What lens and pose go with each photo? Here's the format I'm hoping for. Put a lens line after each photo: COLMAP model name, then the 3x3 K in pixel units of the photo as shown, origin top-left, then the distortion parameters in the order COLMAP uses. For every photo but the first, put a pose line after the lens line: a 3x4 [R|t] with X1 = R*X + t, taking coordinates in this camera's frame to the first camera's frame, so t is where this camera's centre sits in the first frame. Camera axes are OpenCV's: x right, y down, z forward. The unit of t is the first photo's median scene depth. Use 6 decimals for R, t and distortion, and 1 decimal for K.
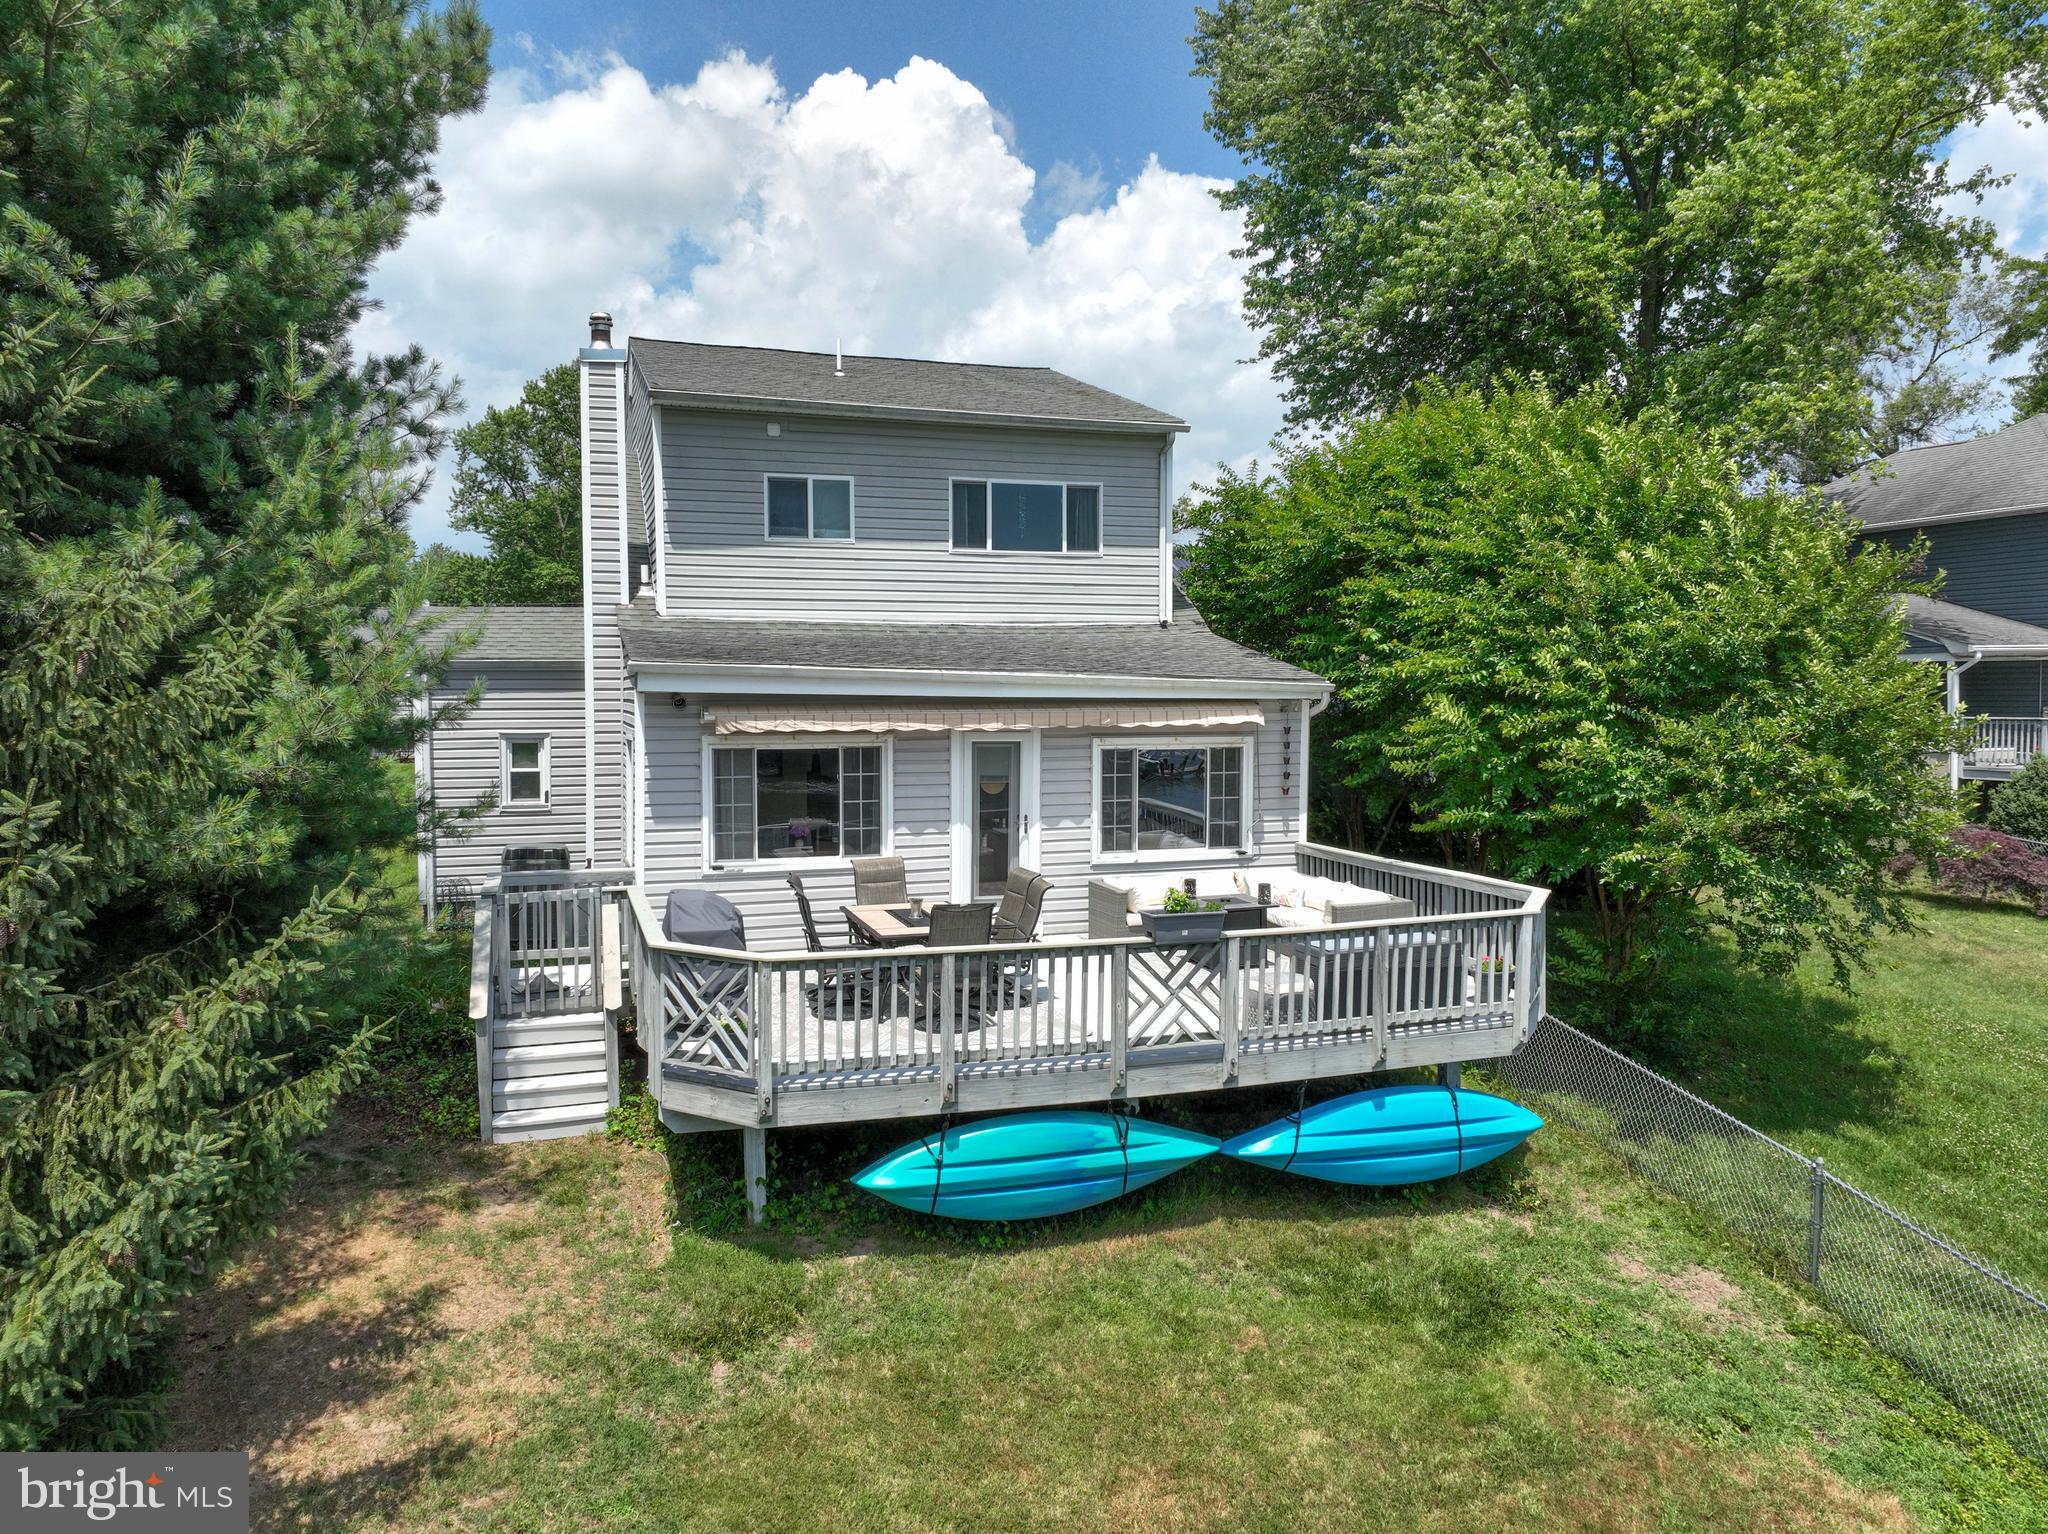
lens RADIAL K [[1438.0, 0, 1024.6], [0, 1438.0, 770.8], [0, 0, 1]] dist [-0.003013, 0.018891]
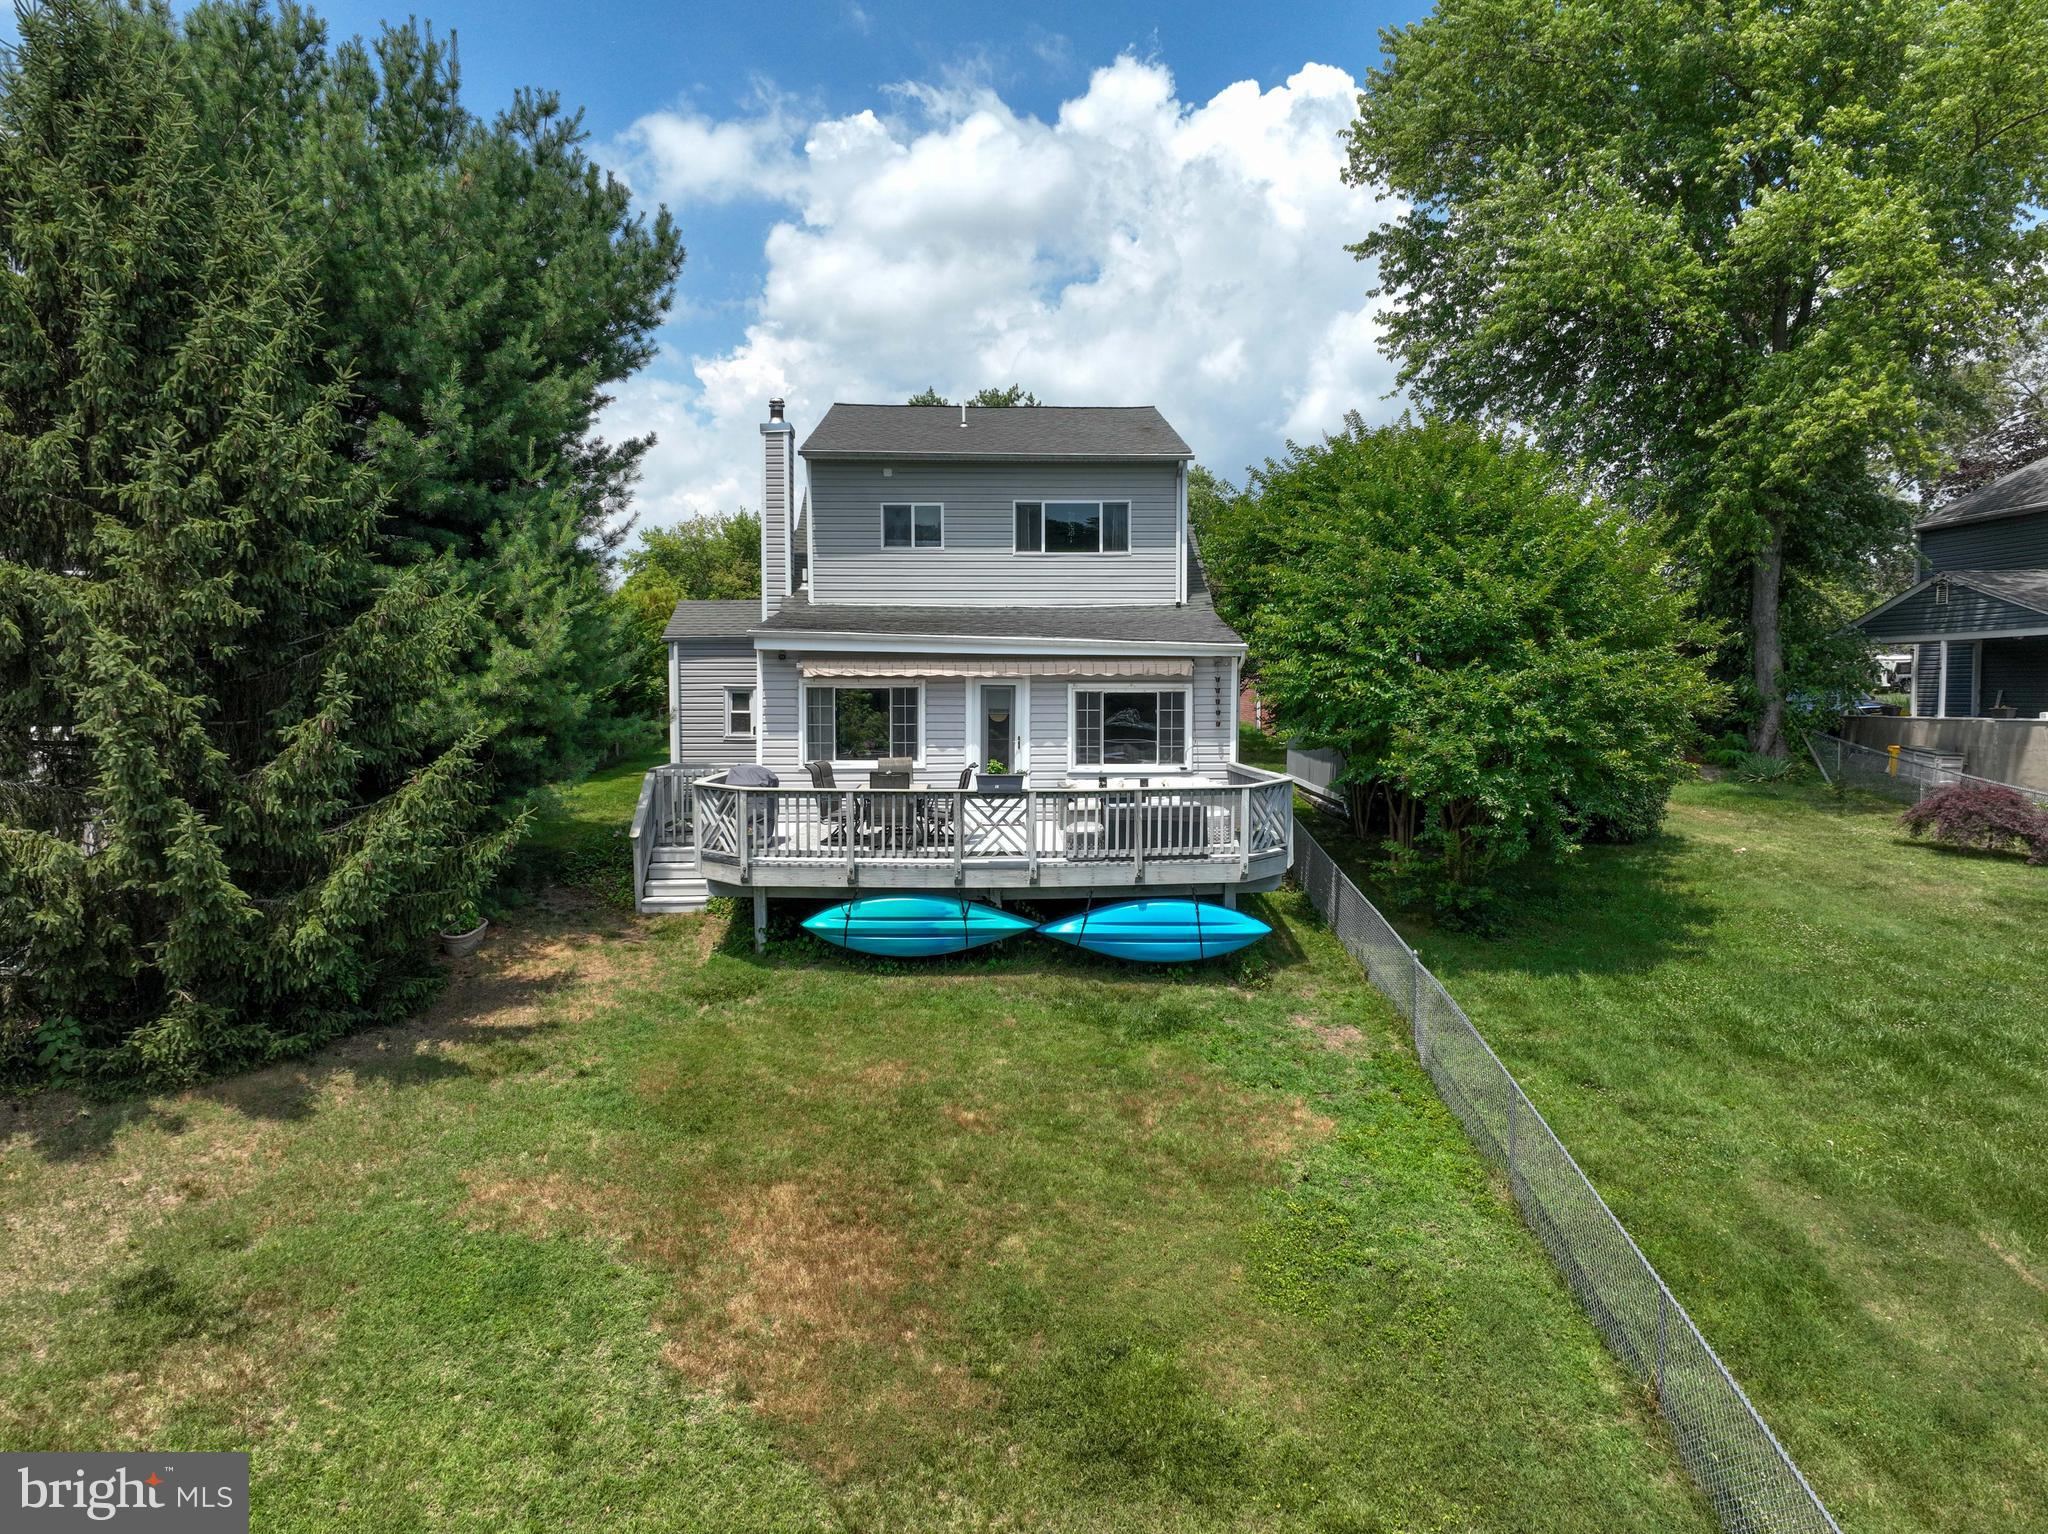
lens RADIAL K [[1438.0, 0, 1029.5], [0, 1438.0, 773.5], [0, 0, 1]] dist [-0.003013, 0.018891]
pose [[0.960820, 0.018807, -0.276533, 0.512972], [-0.018218, 0.999823, 0.004700, 0.076346], [0.276572, 0.000522, 0.960993, -0.482632]]
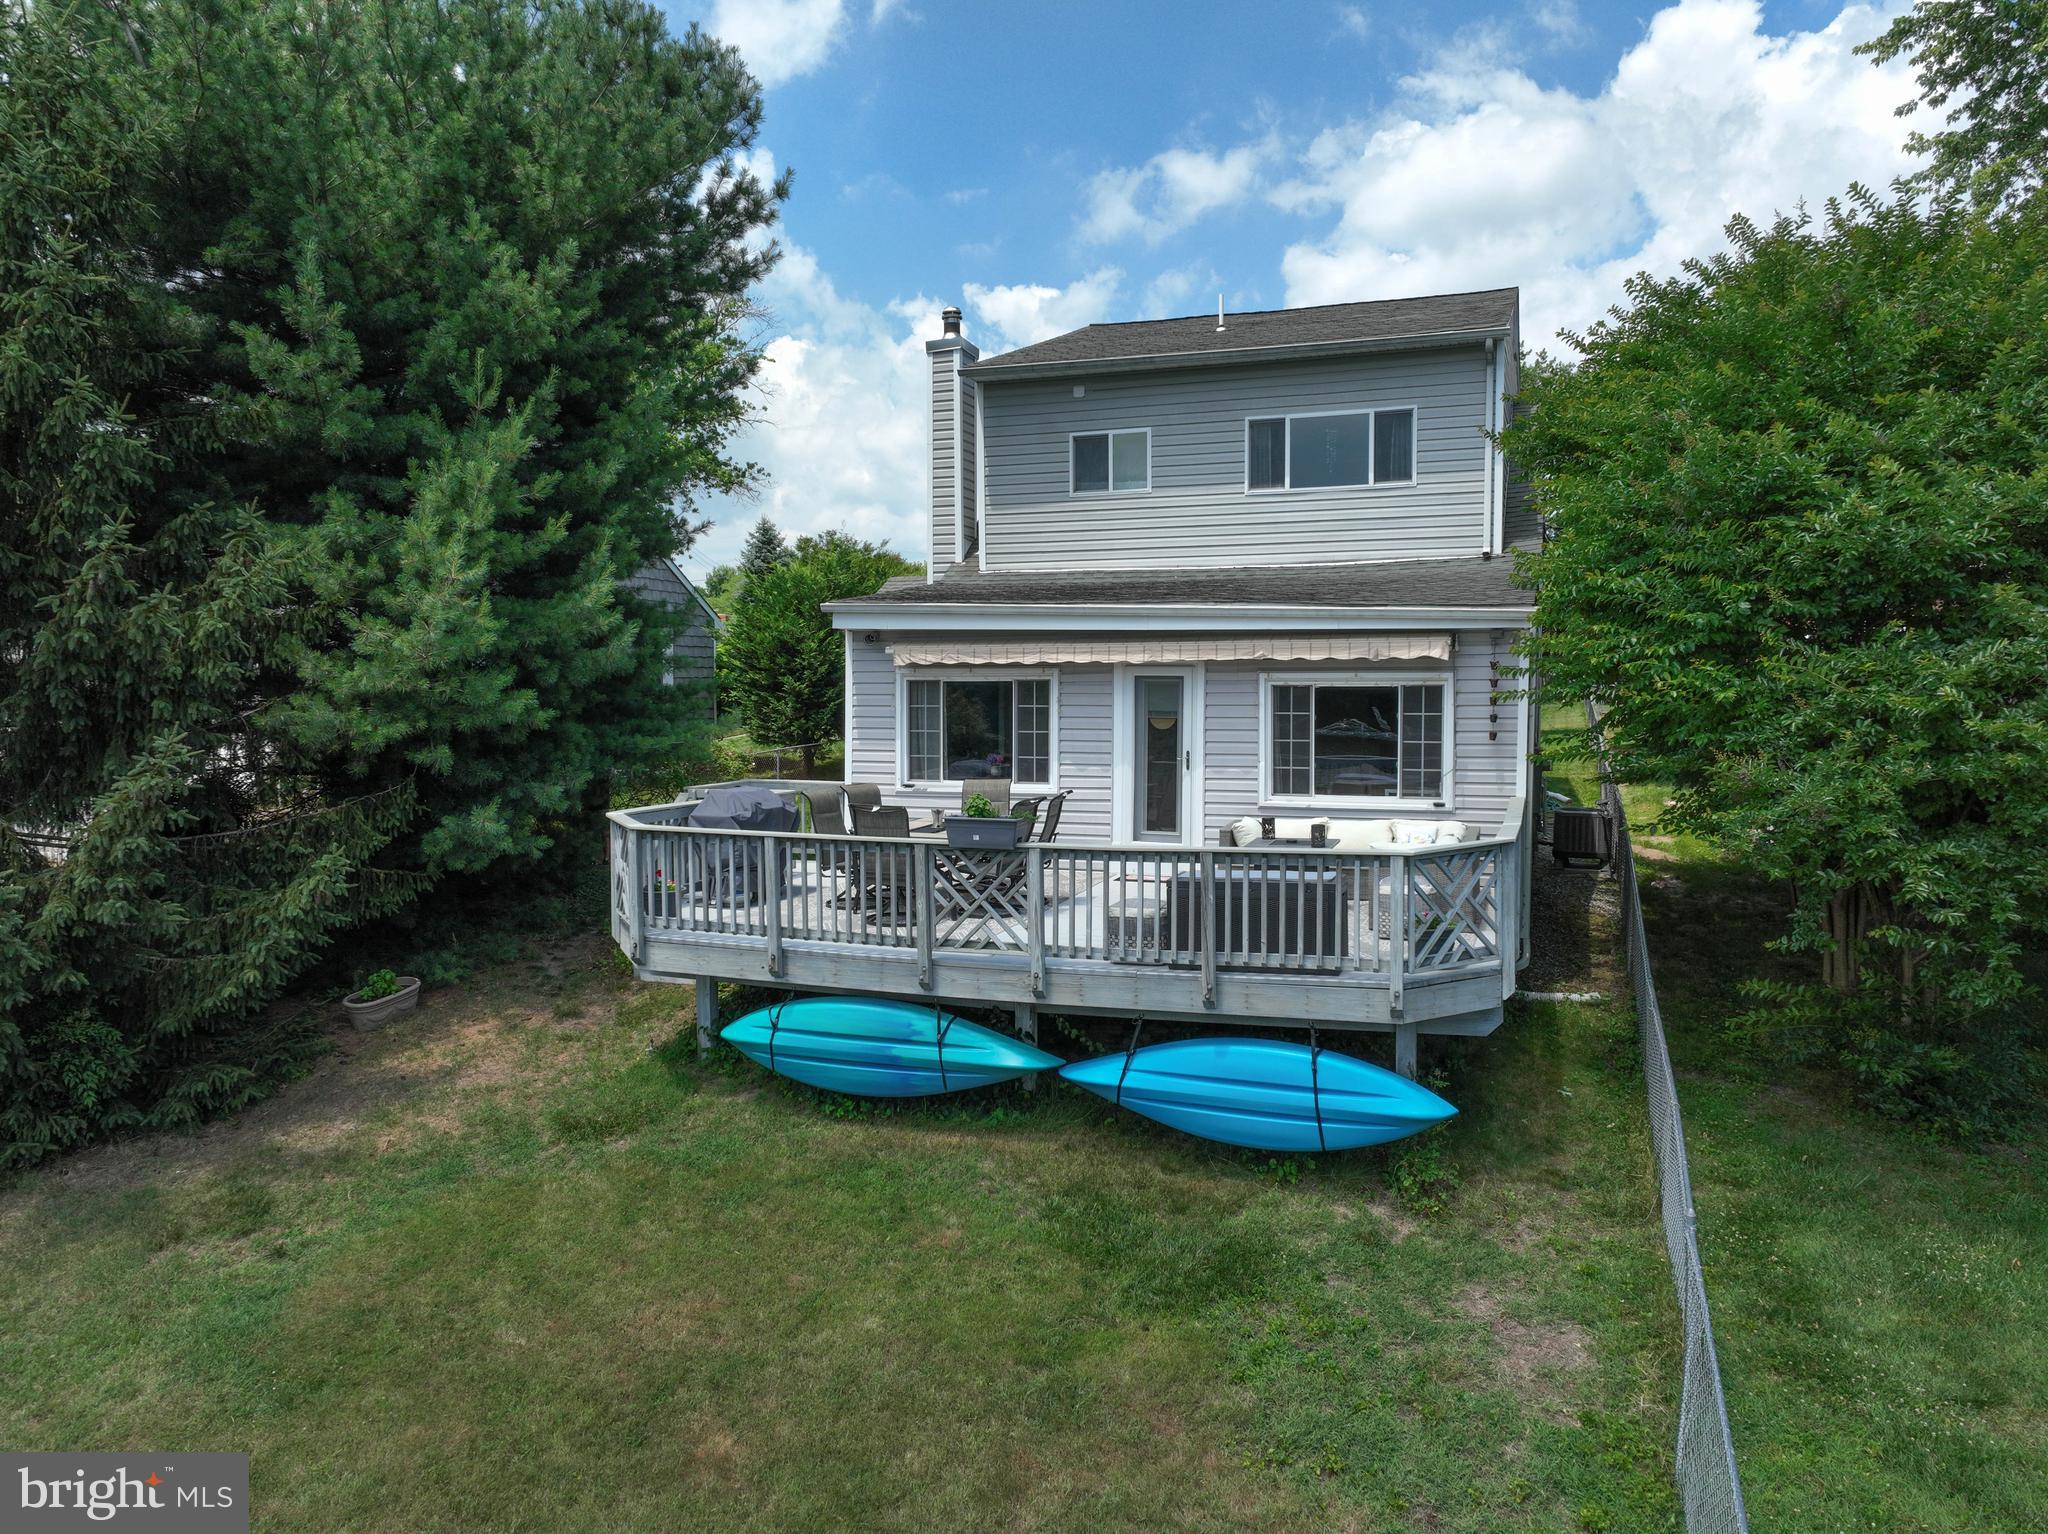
lens RADIAL K [[1438.0, 0, 1042.0], [0, 1438.0, 760.2], [0, 0, 1]] dist [-0.003013, 0.018891]
pose [[0.794028, 0.031126, -0.607084, 0.647070], [-0.035357, 0.999362, 0.004993, 0.044677], [0.606852, 0.017500, 0.794622, 0.194764]]
